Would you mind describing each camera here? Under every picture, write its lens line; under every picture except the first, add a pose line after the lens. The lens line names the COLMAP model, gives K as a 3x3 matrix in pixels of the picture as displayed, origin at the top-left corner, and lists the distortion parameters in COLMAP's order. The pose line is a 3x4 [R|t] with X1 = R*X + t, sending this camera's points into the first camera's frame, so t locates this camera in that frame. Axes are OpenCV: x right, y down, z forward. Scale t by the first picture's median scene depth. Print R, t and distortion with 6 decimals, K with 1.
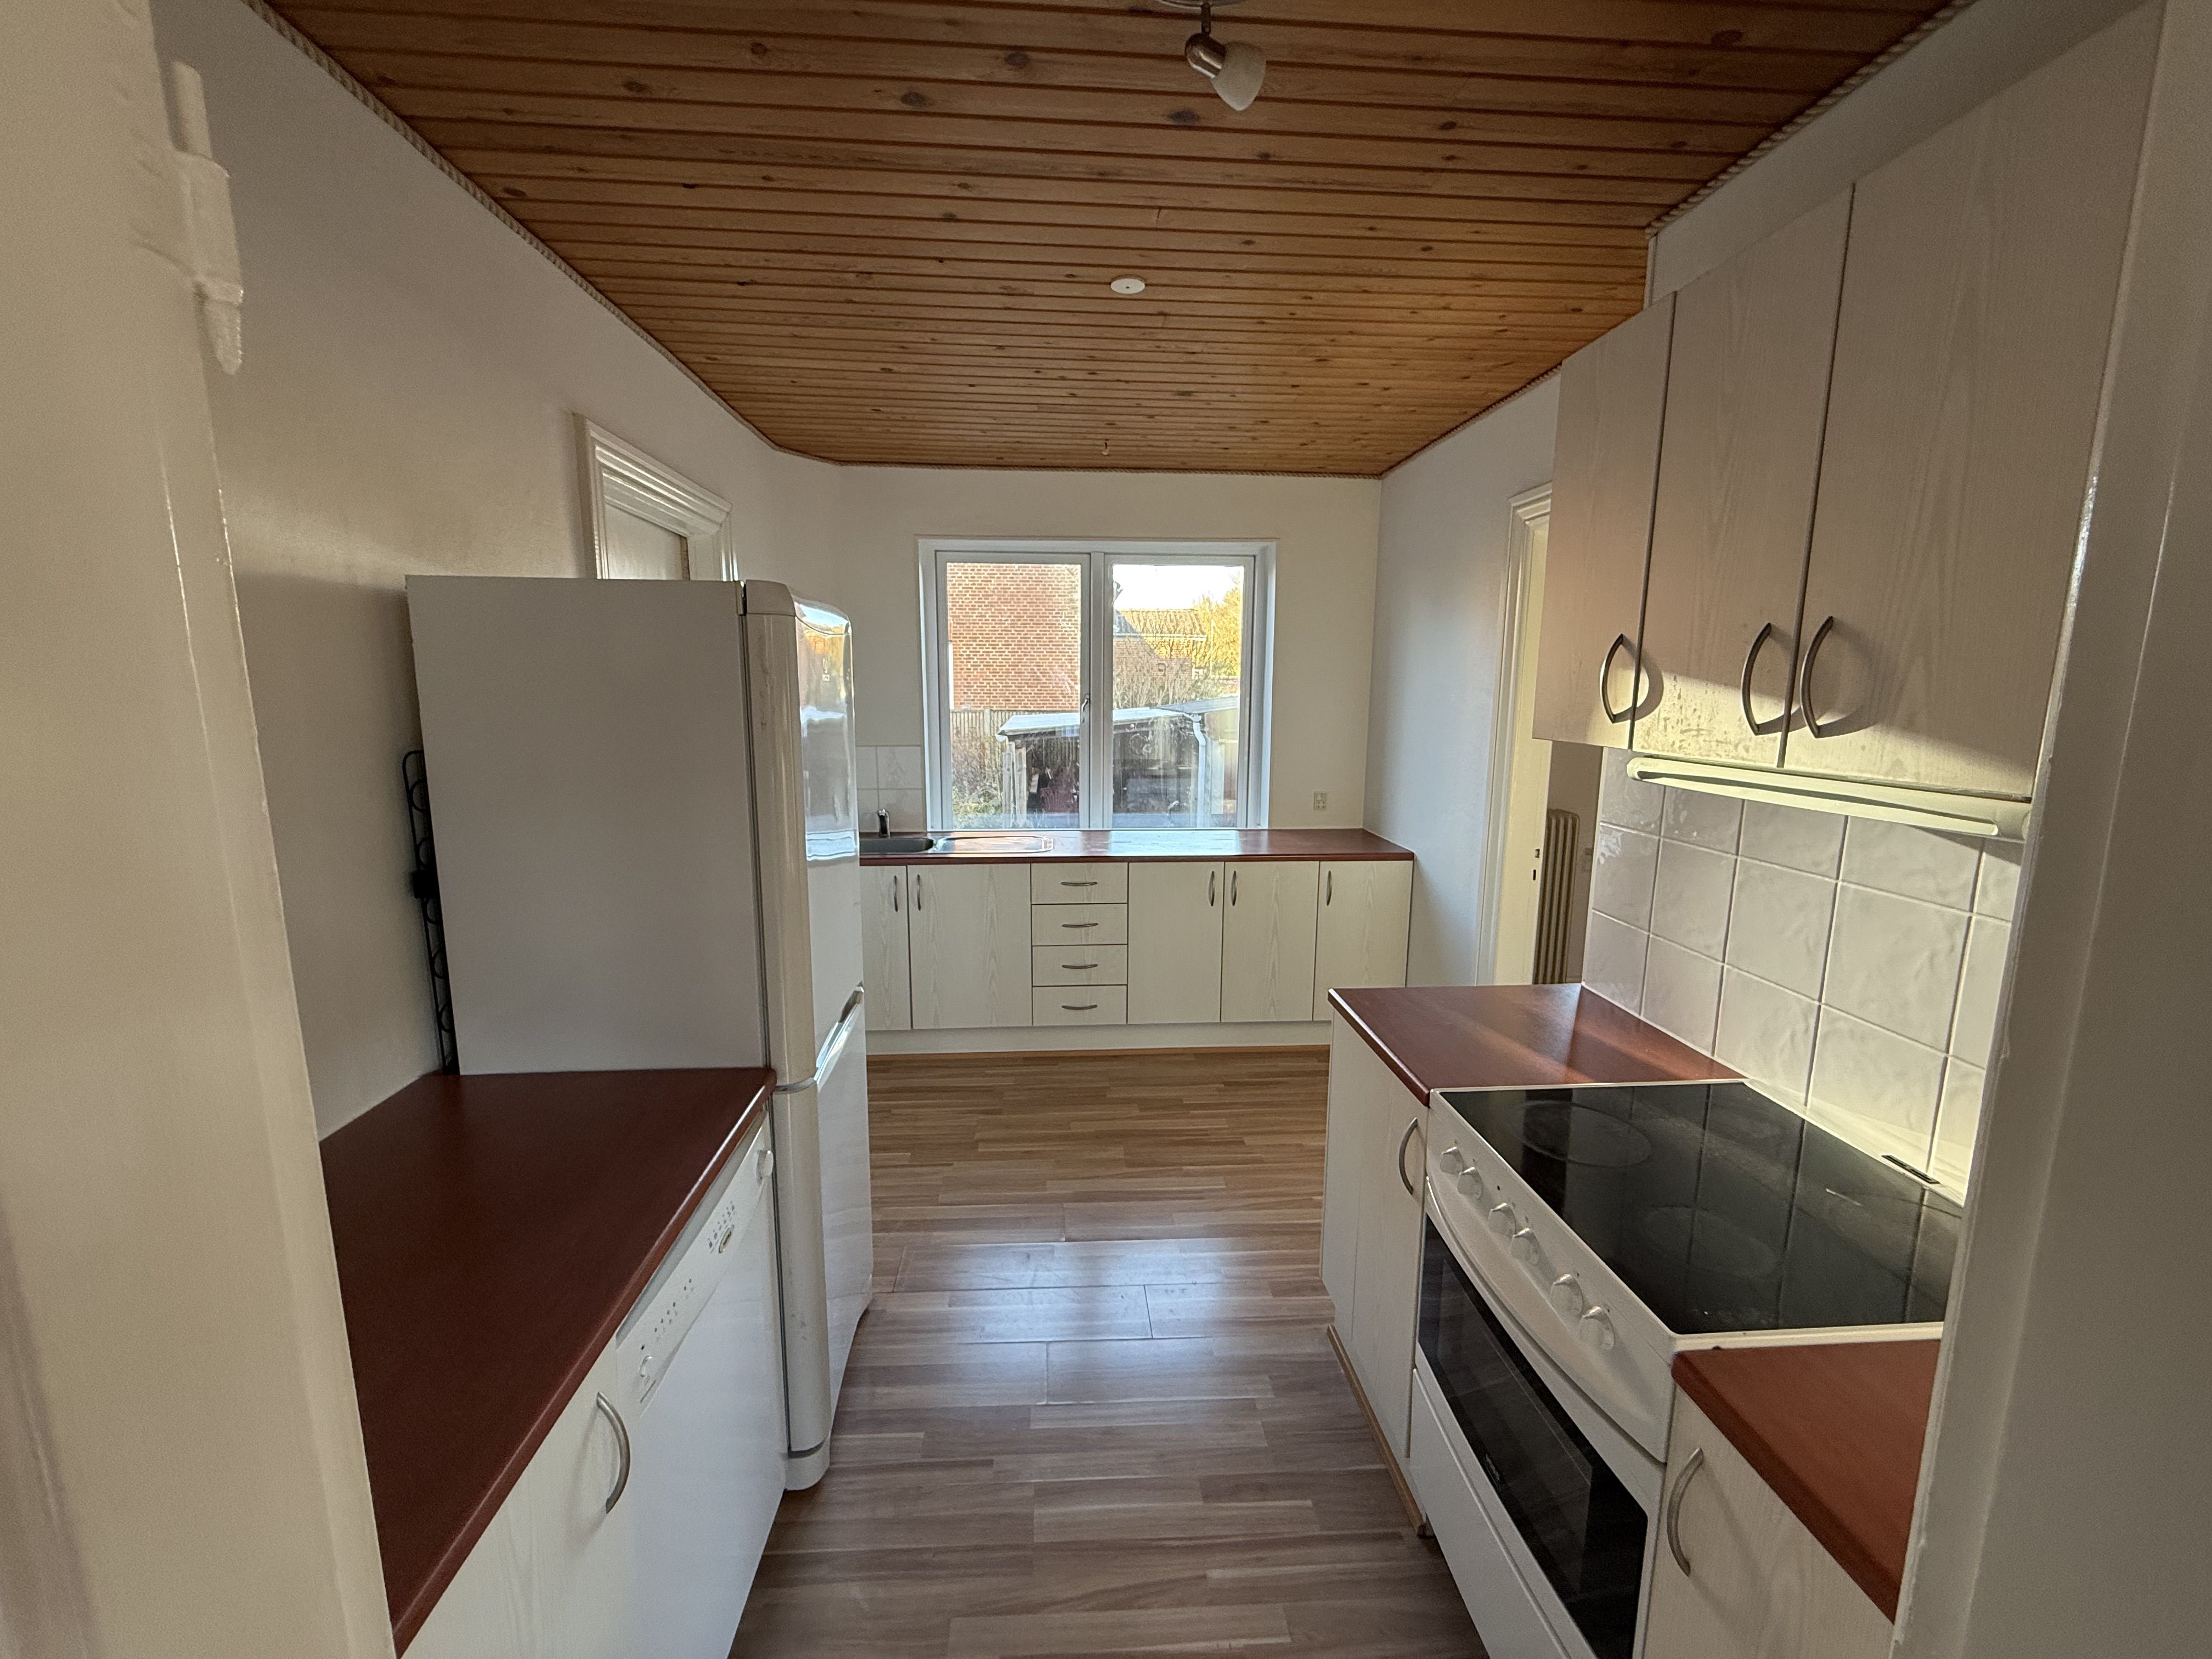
lens RADIAL K [[882.4, 0, 1100.2], [0, 882.4, 826.0], [0, 0, 1]] dist [0.004839, 0.000211]
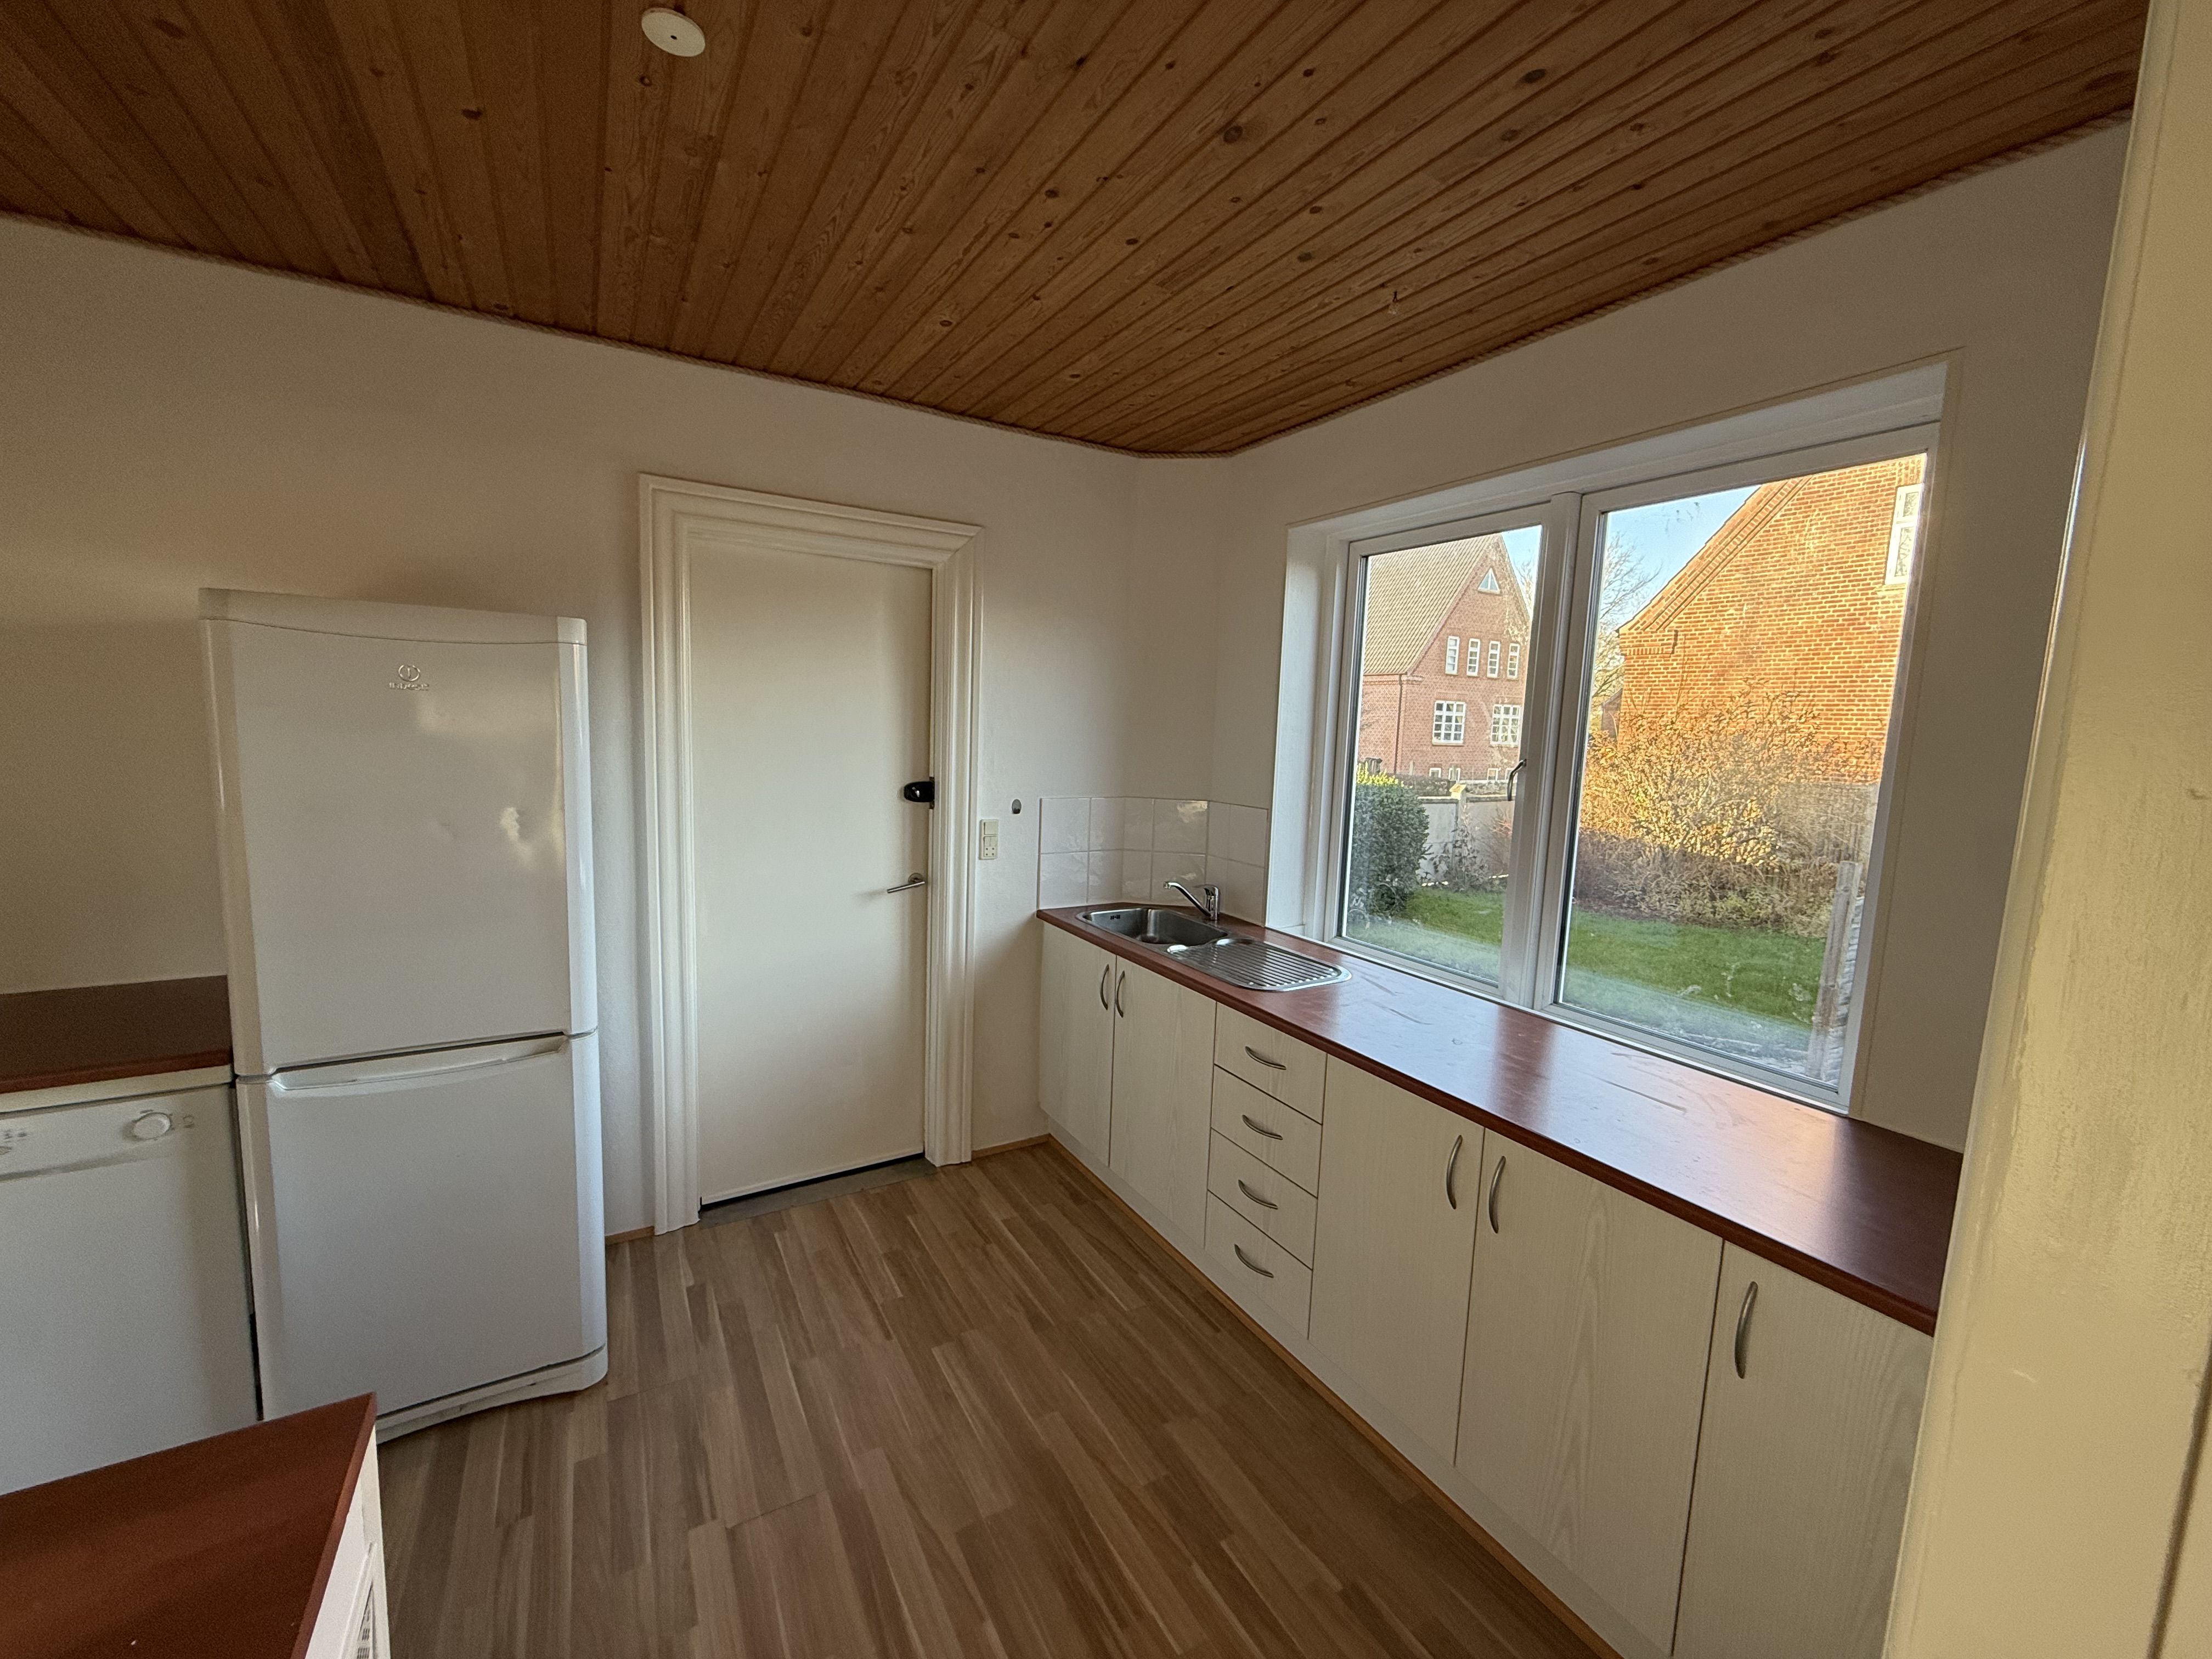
lens RADIAL K [[882.4, 0, 1100.7], [0, 882.4, 829.8], [0, 0, 1]] dist [0.004839, 0.000211]
pose [[0.450613, 0.118597, -0.884807, 0.507190], [-0.175540, 0.983557, 0.042435, -0.107121], [0.875291, 0.136197, 0.464022, 0.707179]]
